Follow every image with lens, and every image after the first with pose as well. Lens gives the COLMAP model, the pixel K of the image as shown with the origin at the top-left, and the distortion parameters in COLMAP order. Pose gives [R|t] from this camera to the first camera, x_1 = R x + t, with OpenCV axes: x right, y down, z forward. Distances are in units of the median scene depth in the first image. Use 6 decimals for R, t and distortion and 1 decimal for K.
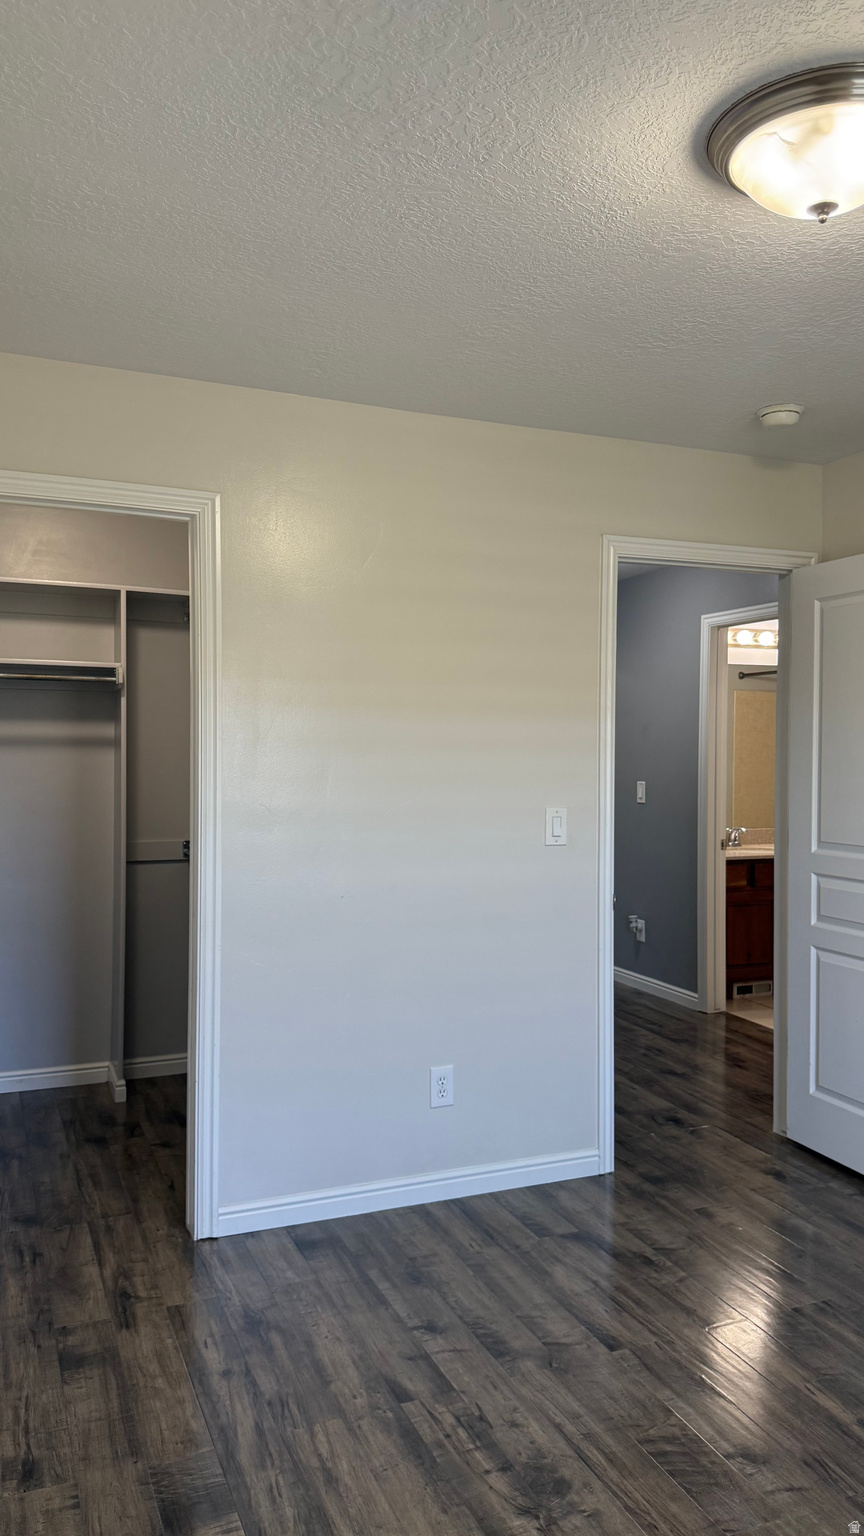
lens RADIAL K [[1090.7, 0, 432.0], [0, 1090.7, 768.0], [0, 0, 1]] dist [0.037934, -0.051441]
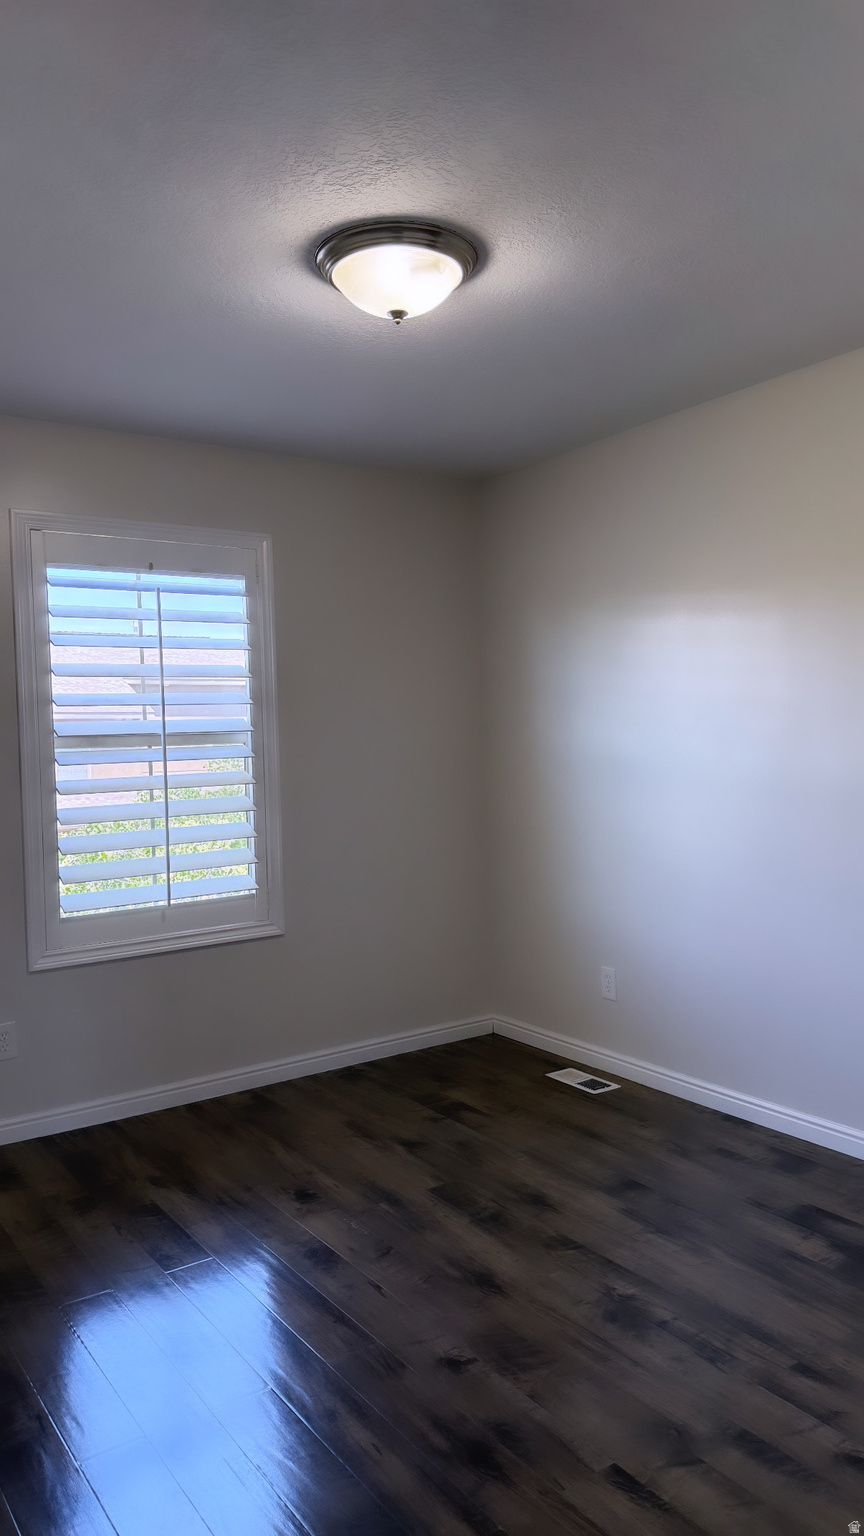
lens RADIAL K [[1090.7, 0, 432.0], [0, 1090.7, 768.0], [0, 0, 1]] dist [0.037934, -0.051441]
pose [[-0.979006, 0.024205, -0.202388, 0.495947], [0.015165, 0.998822, 0.046097, 0.002231], [0.203265, 0.042060, -0.978220, 1.950478]]
